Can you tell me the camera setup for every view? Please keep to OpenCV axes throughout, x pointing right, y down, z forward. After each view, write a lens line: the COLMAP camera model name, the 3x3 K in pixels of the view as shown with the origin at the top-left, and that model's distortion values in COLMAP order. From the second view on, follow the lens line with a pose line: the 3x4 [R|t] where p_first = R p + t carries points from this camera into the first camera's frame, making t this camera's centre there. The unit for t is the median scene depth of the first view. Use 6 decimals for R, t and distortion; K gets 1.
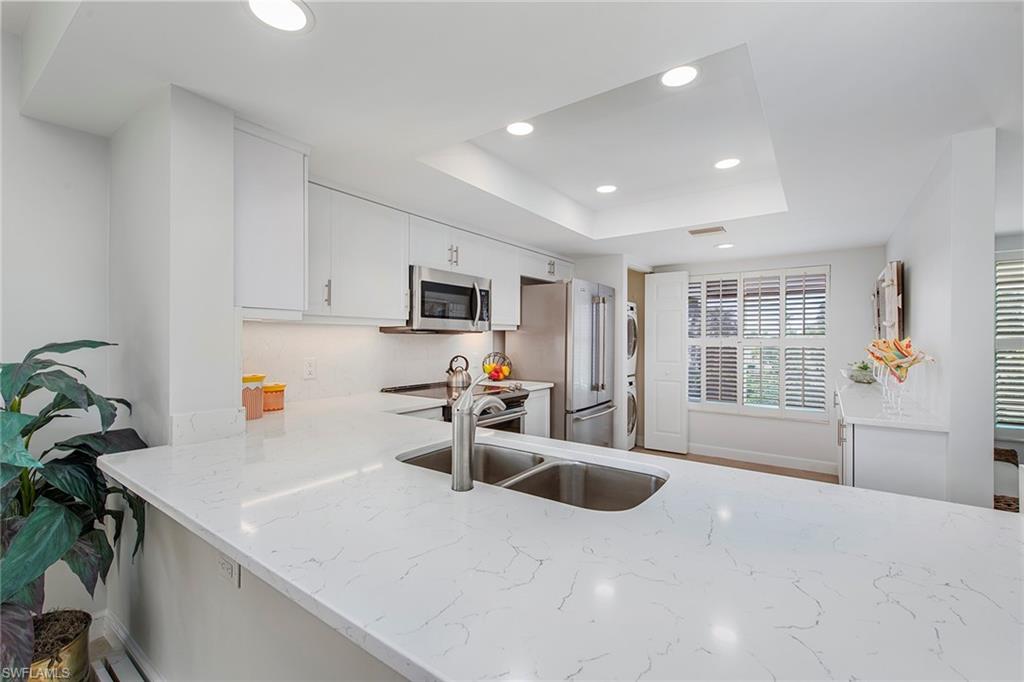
lens RADIAL K [[423.8, 0, 512.0], [0, 423.8, 341.0], [0, 0, 1]] dist [0.000109, 0.000006]
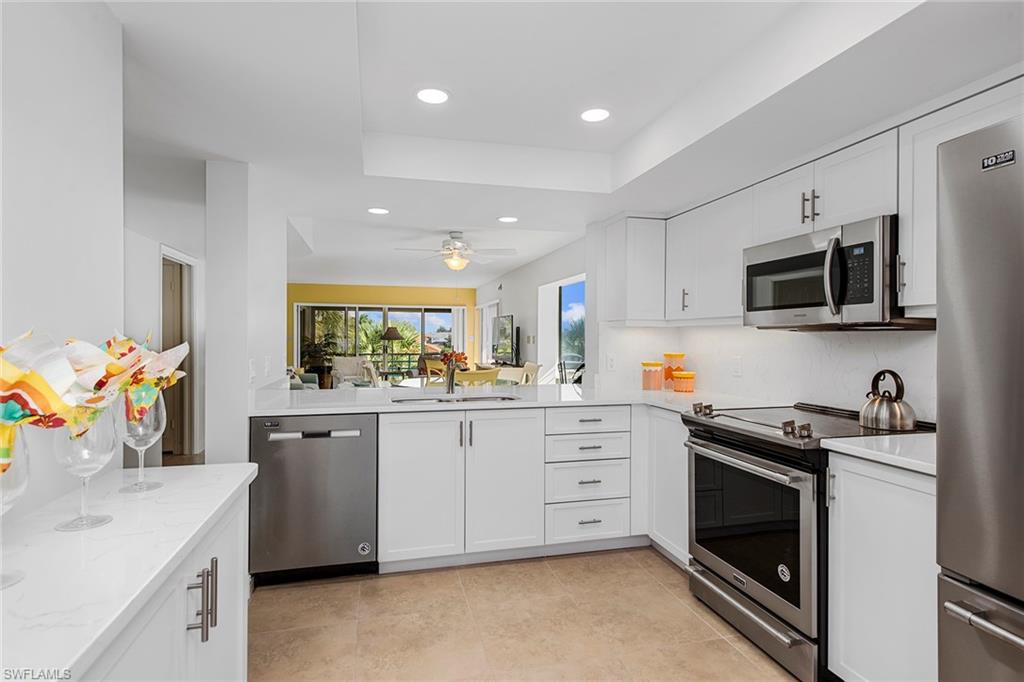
lens RADIAL K [[537.3, 0, 512.0], [0, 537.3, 341.0], [0, 0, 1]] dist [0.000445, 0.000011]
pose [[-0.642626, 0.001417, -0.766179, 0.763714], [-0.004375, 0.999975, 0.005519, -0.003715], [0.766168, 0.006899, -0.642604, 1.175914]]
